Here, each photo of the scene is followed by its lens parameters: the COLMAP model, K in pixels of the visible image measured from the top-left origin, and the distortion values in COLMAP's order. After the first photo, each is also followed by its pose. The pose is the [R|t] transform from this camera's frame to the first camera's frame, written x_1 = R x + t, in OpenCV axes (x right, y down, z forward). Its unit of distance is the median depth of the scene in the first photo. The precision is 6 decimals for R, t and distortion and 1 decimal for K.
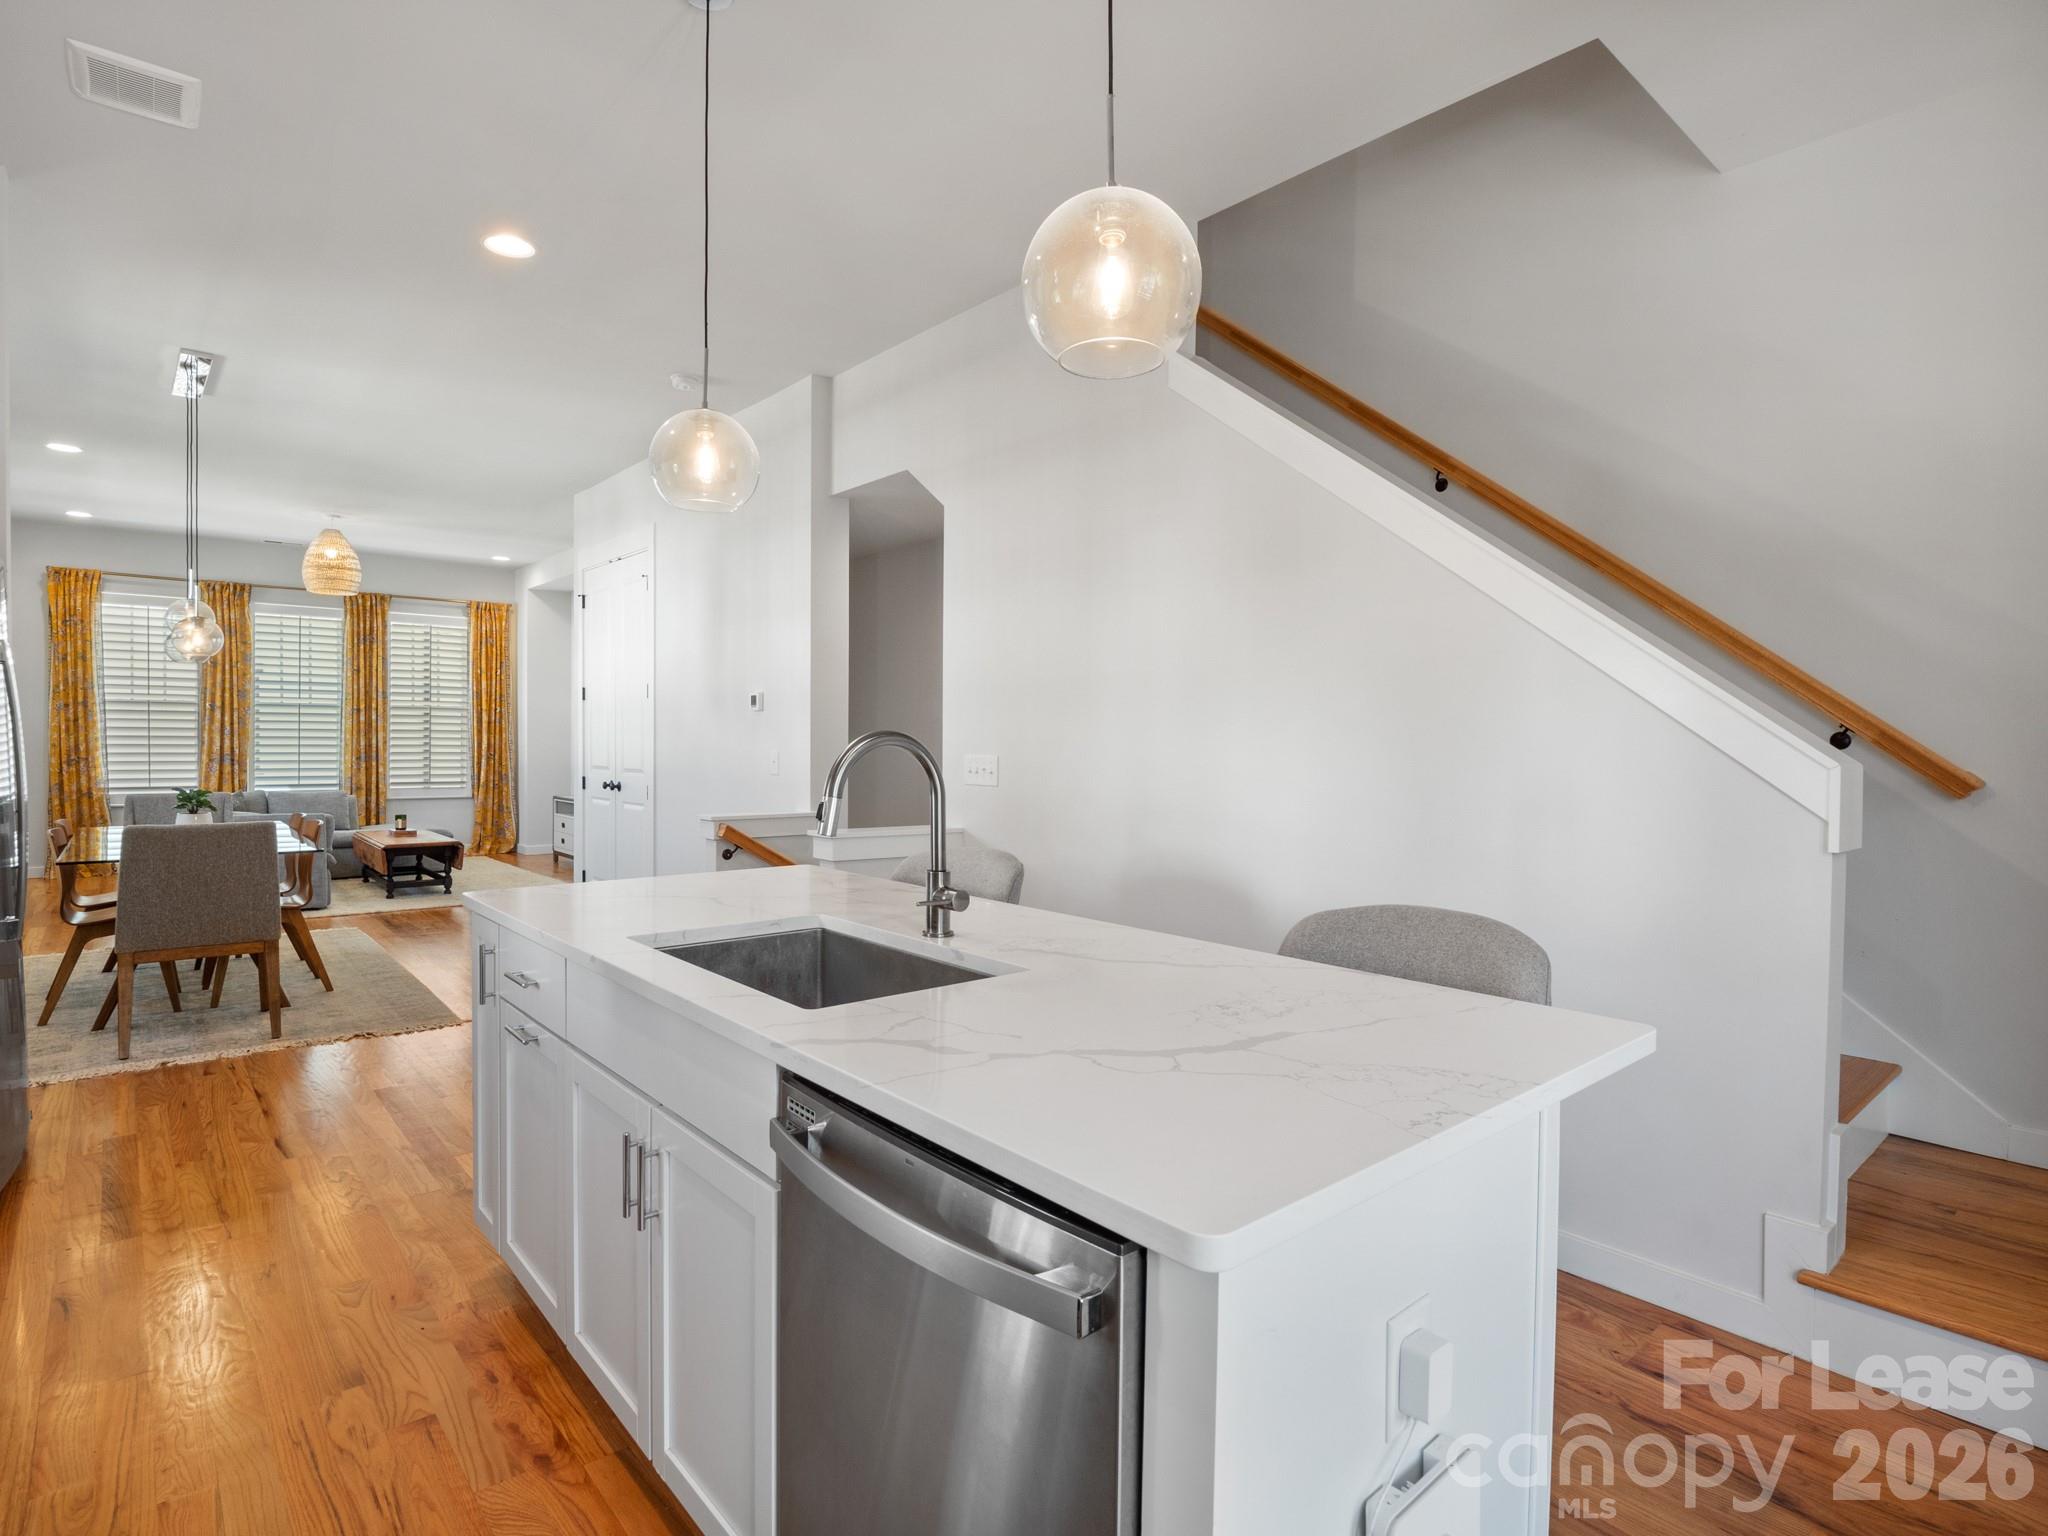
lens RADIAL K [[1050.8, 0, 1024.2], [0, 1050.8, 753.9], [0, 0, 1]] dist [-0.021241, -0.001850]
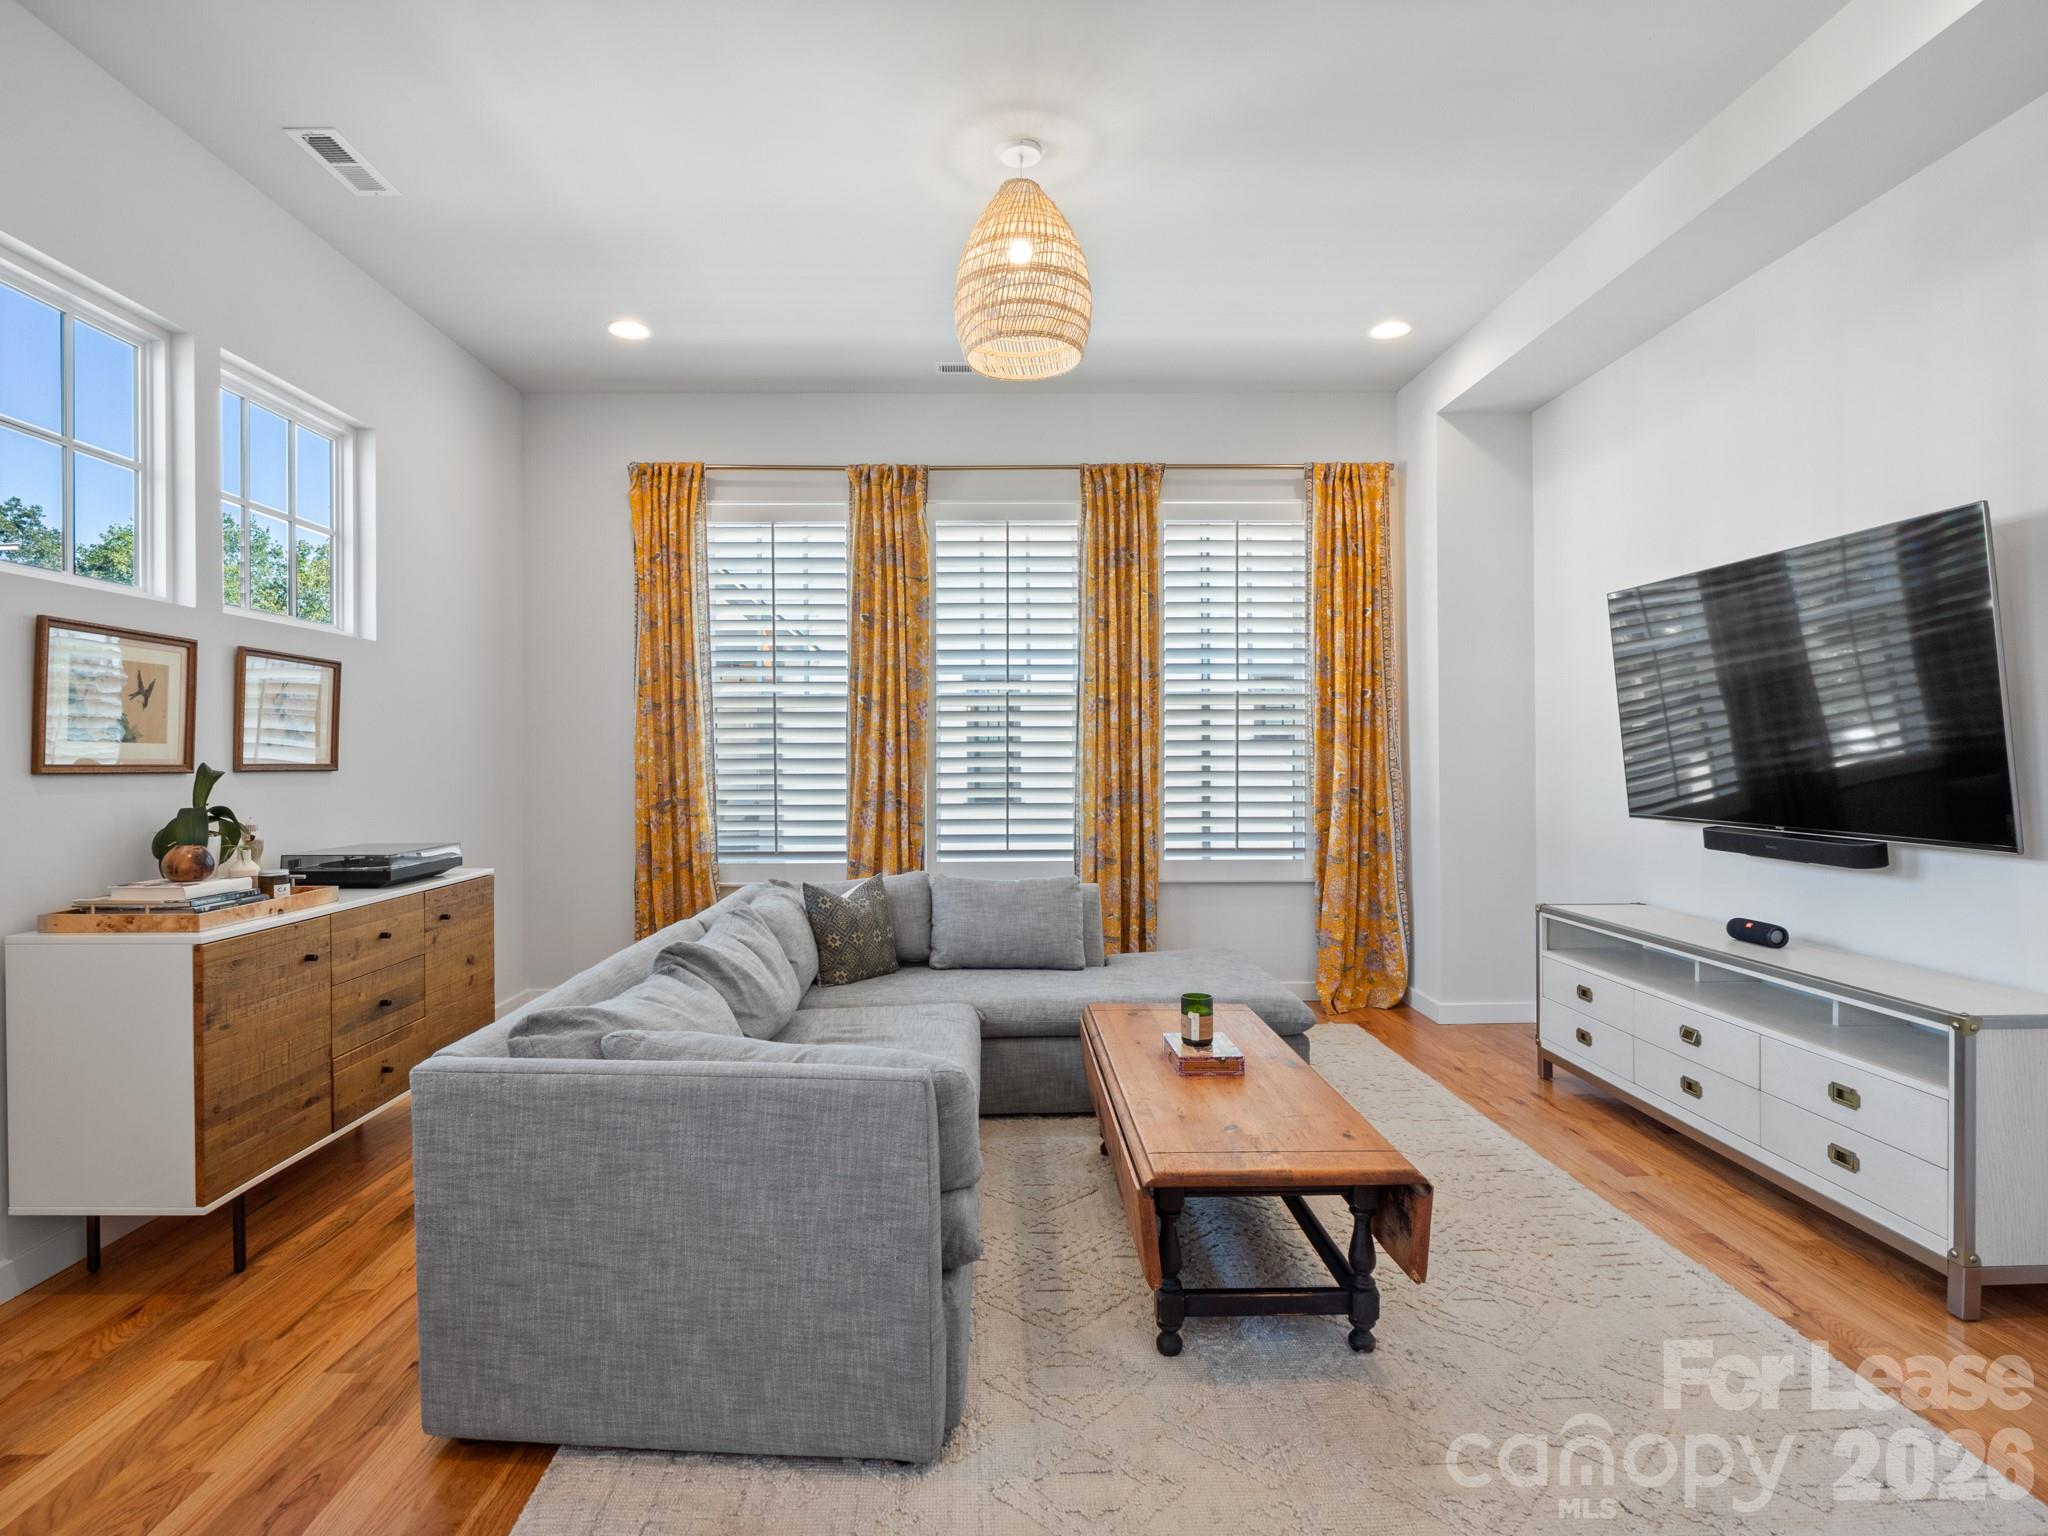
lens RADIAL K [[1006.7, 0, 1019.9], [0, 1006.7, 764.7], [0, 0, 1]] dist [-0.009651, -0.001117]
pose [[0.774794, -0.007748, -0.632167, -0.397827], [0.003278, 0.999961, -0.008239, -0.009250], [0.632206, 0.004311, 0.774789, 0.649506]]
